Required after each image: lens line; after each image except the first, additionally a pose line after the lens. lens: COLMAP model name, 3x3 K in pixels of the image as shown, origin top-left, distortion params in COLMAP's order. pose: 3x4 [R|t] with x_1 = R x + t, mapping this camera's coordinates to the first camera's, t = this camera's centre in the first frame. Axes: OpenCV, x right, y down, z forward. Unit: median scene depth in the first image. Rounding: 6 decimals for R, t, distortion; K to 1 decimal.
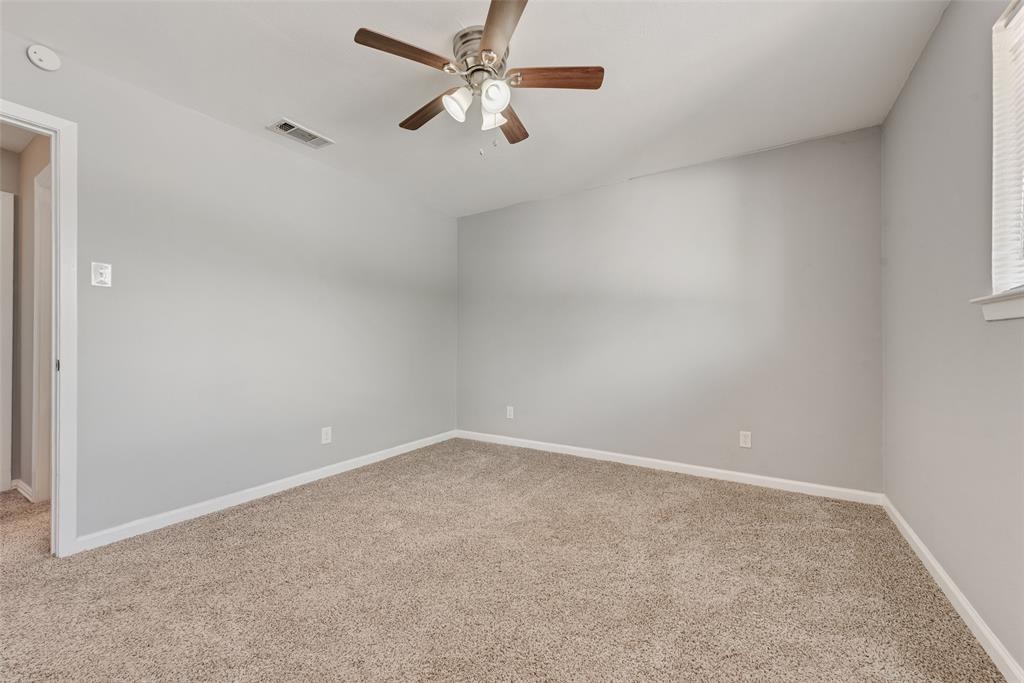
lens RADIAL K [[400.9, 0, 511.1], [0, 400.9, 342.6], [0, 0, 1]] dist [0.012864, -0.004079]
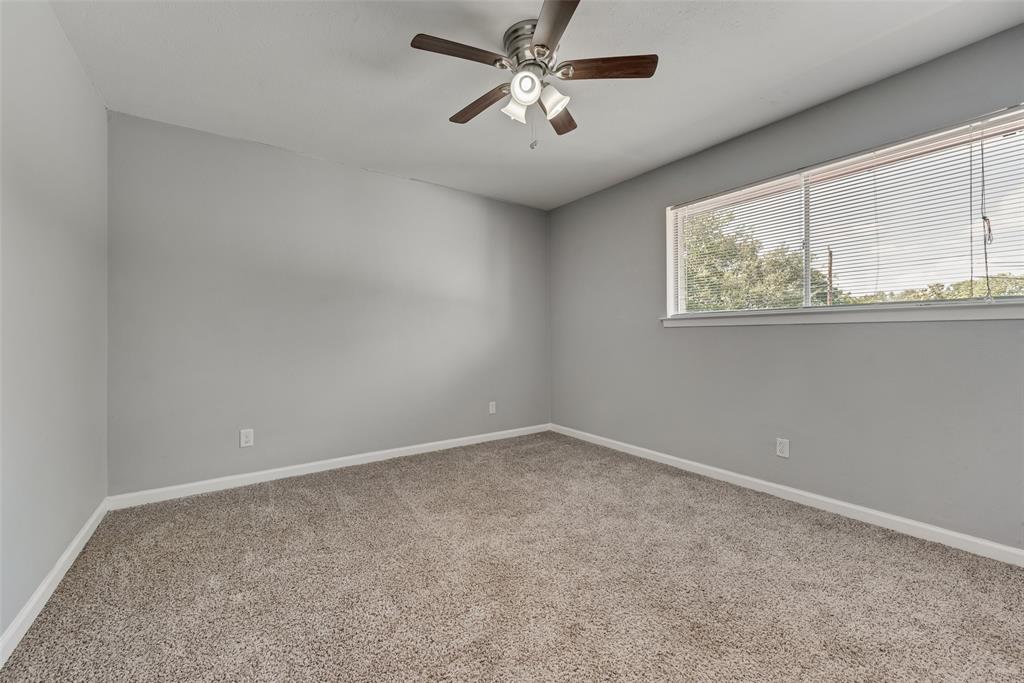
lens RADIAL K [[400.9, 0, 511.0], [0, 400.9, 337.5], [0, 0, 1]] dist [0.012864, -0.004079]
pose [[0.378696, 0.001615, 0.925520, -0.640505], [0.001458, 0.999996, -0.002342, 0.005137], [-0.925520, 0.002236, 0.378692, 0.427161]]
